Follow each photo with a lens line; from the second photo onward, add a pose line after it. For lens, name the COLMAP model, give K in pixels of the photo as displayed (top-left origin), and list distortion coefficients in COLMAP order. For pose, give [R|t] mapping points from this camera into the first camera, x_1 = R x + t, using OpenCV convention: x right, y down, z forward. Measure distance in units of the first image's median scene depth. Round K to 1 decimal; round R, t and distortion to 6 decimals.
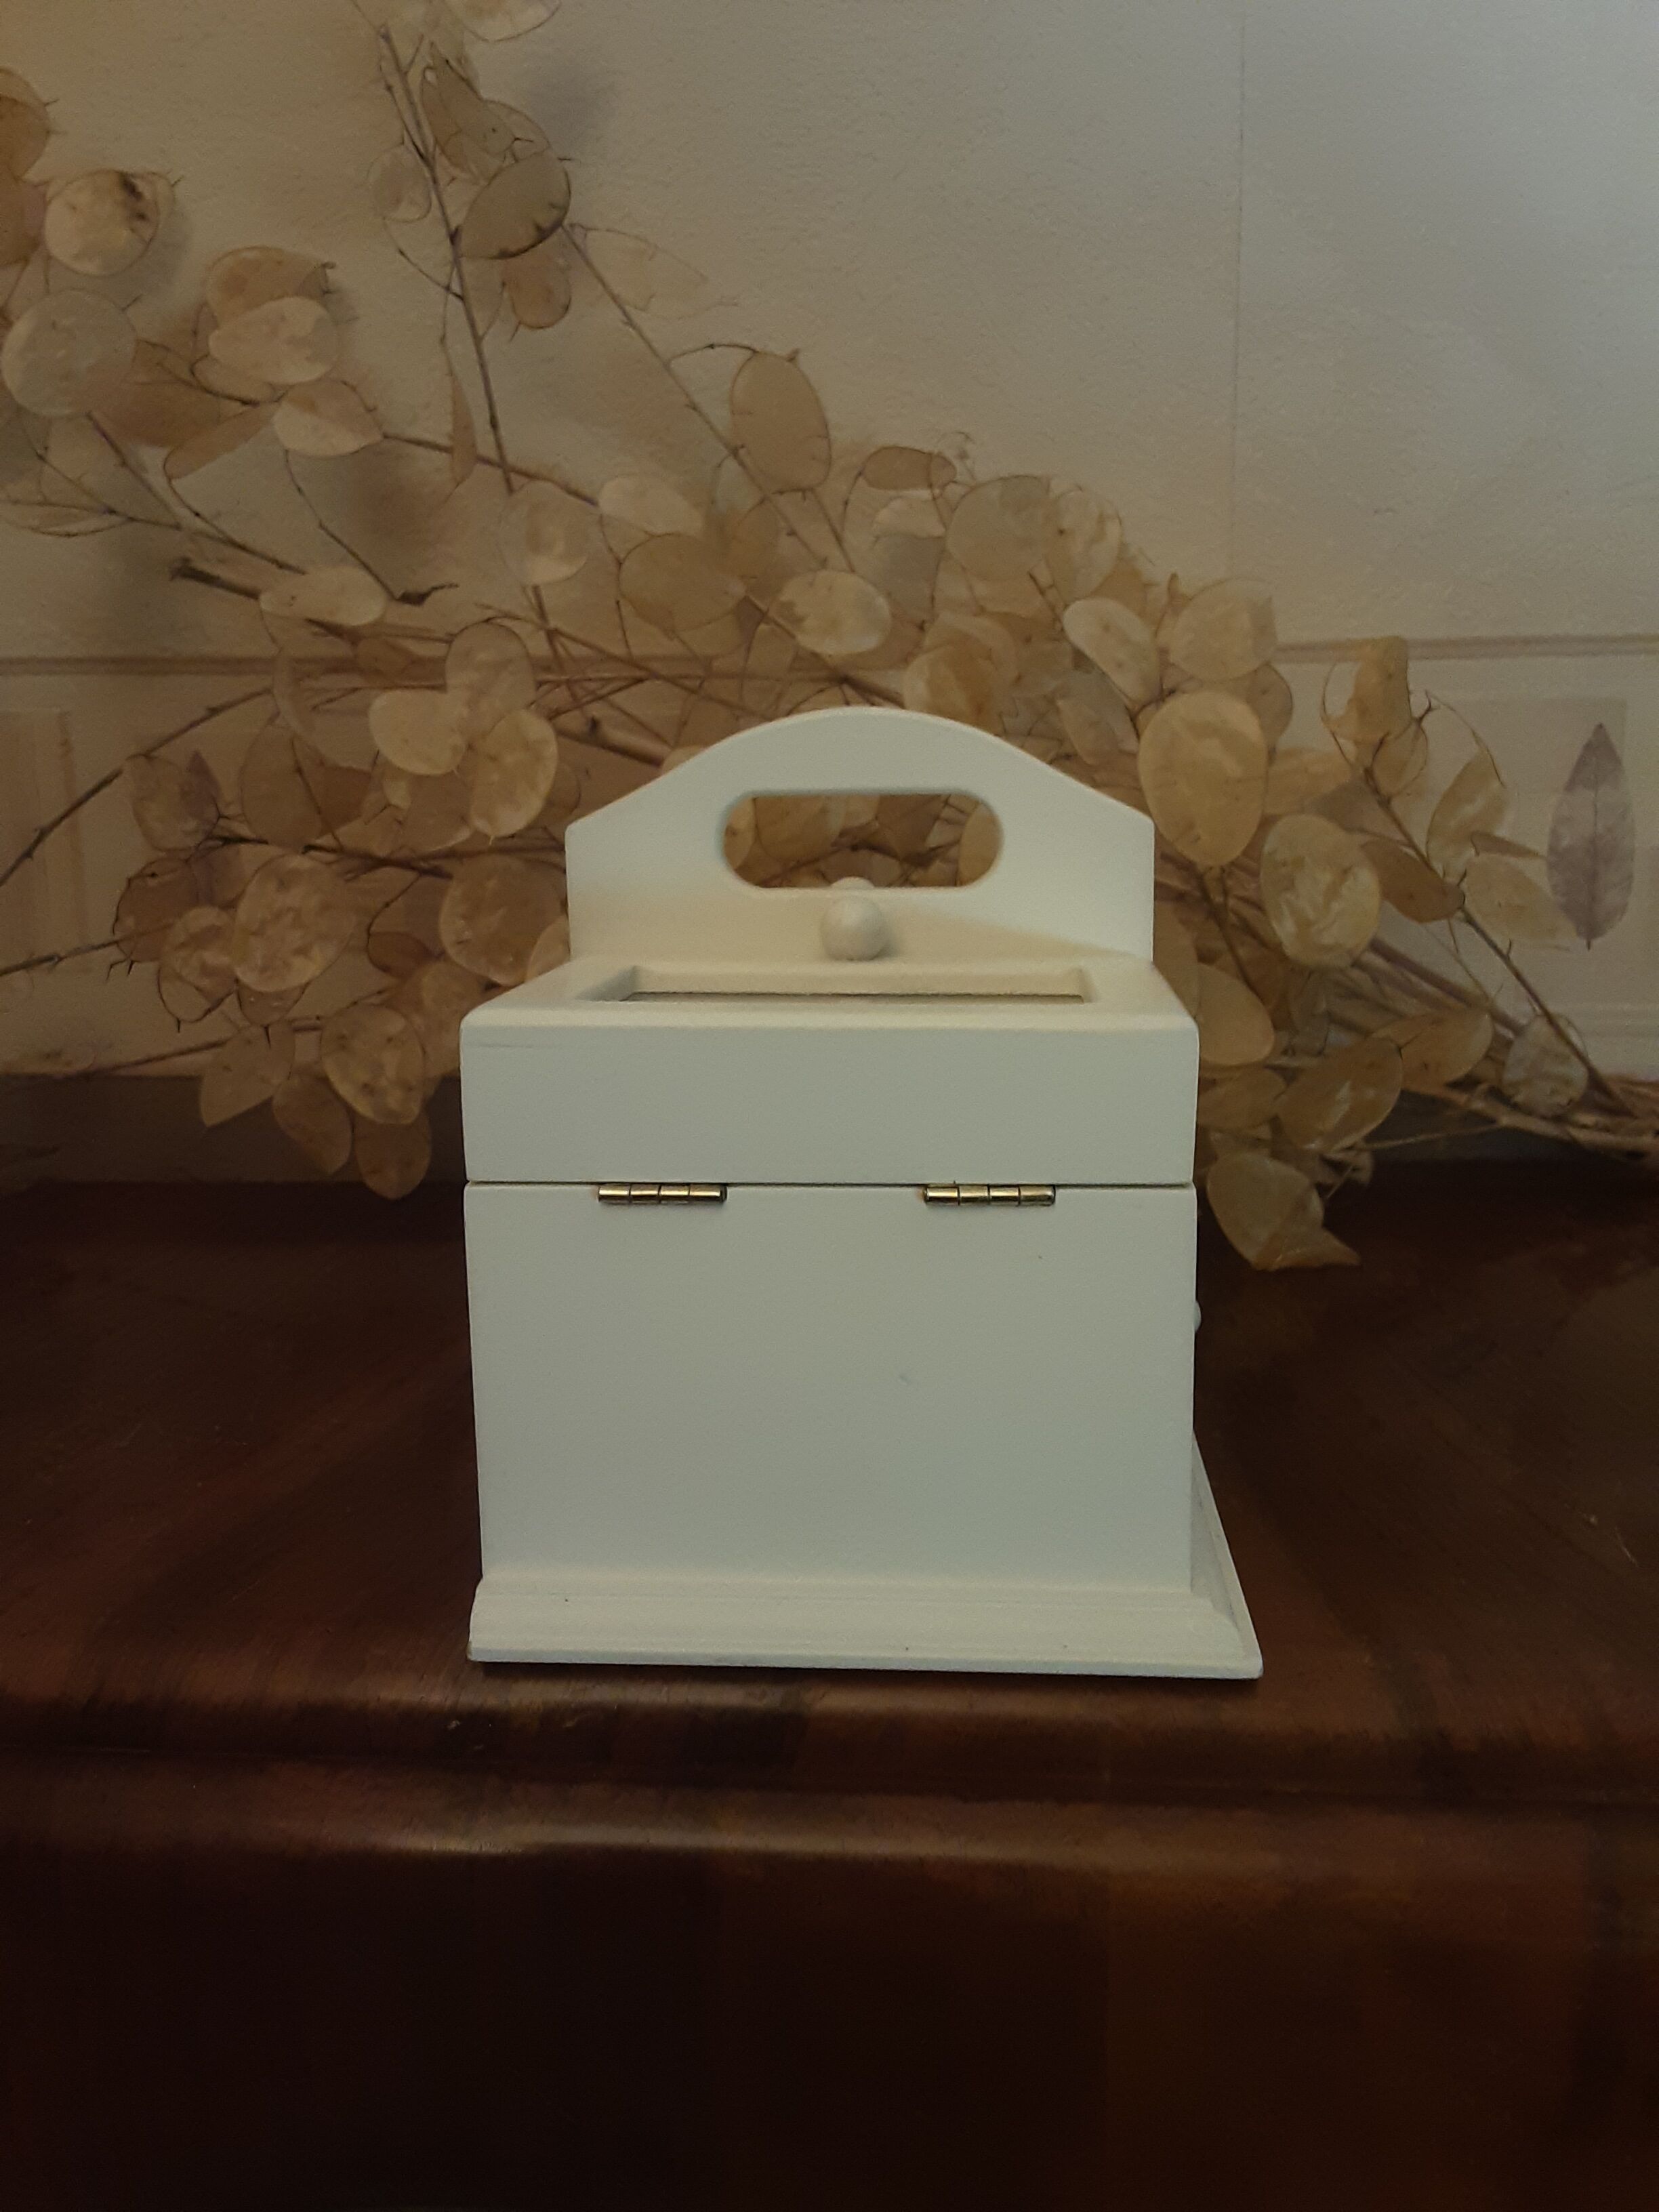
lens RADIAL K [[1917.9, 0, 829.5], [0, 1917.9, 1106.0], [0, 0, 1]] dist [-0.043362, 0.068784]
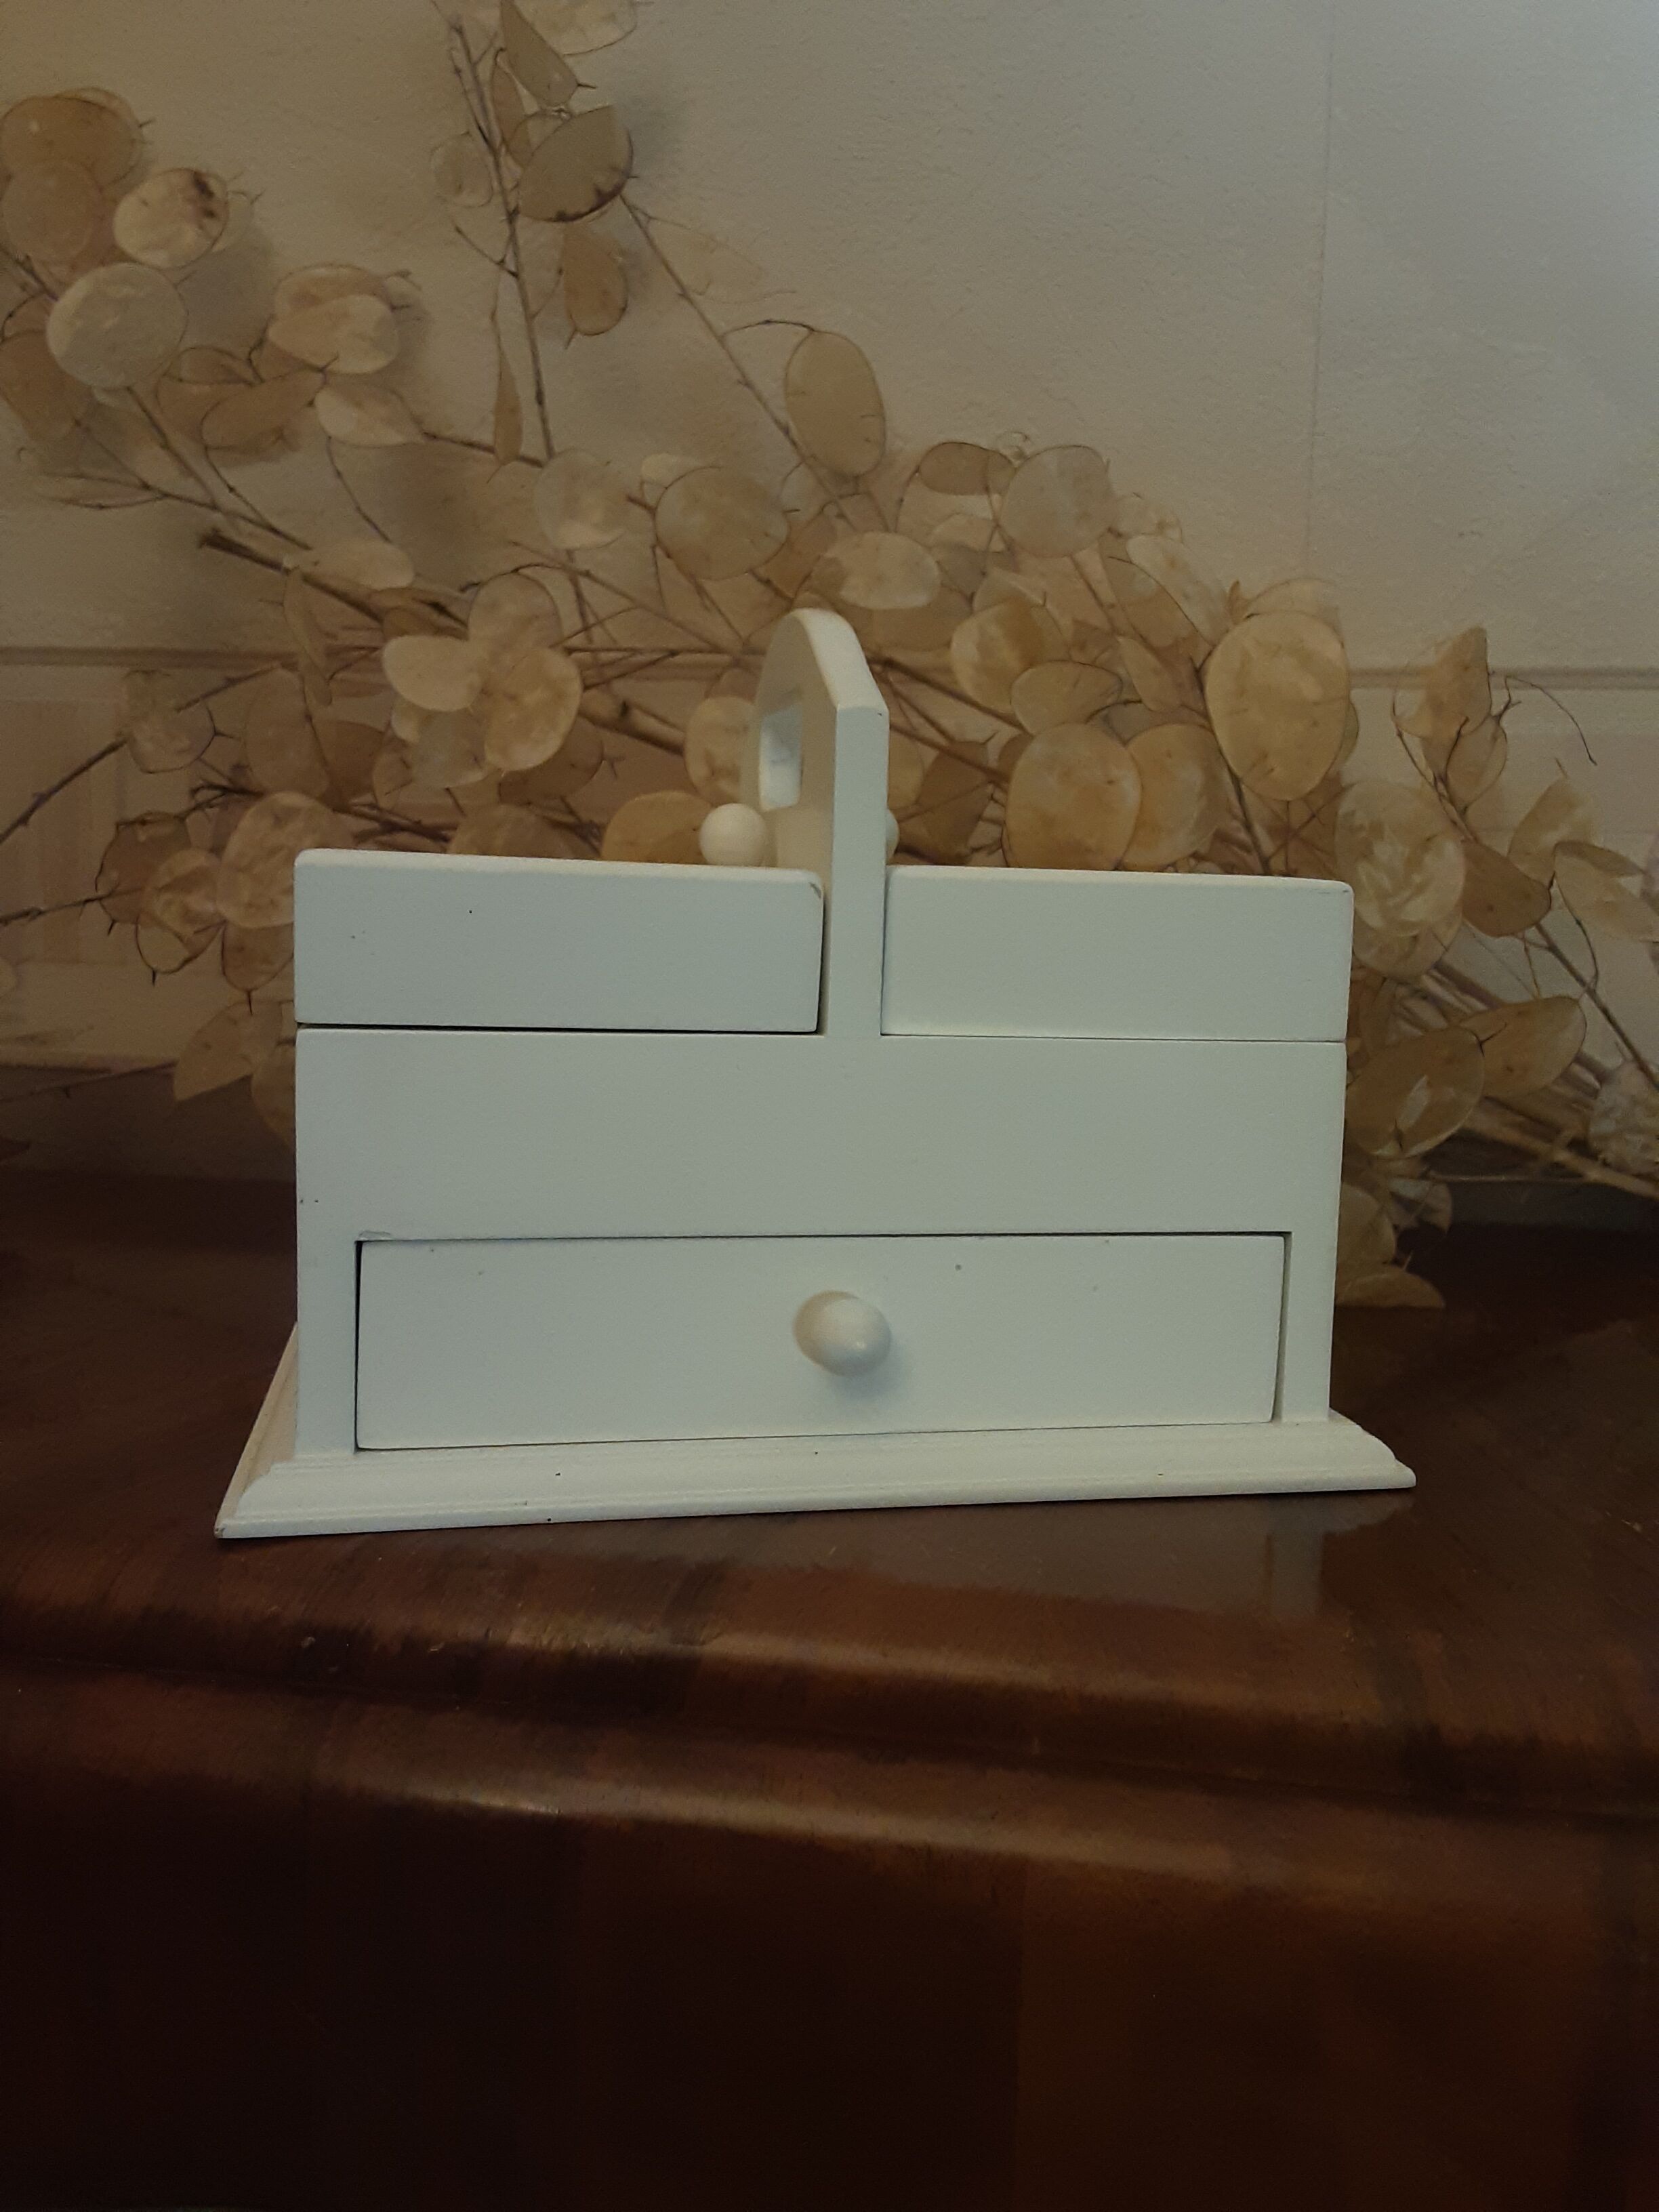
lens RADIAL K [[1838.9, 0, 807.6], [0, 1838.9, 1106.4], [0, 0, 1]] dist [0.009060, -0.002690]
pose [[0.998522, 0.046251, -0.028557, 0.004413], [-0.049989, 0.987684, -0.148259, 0.134708], [0.021348, 0.149467, 0.988536, 0.129896]]
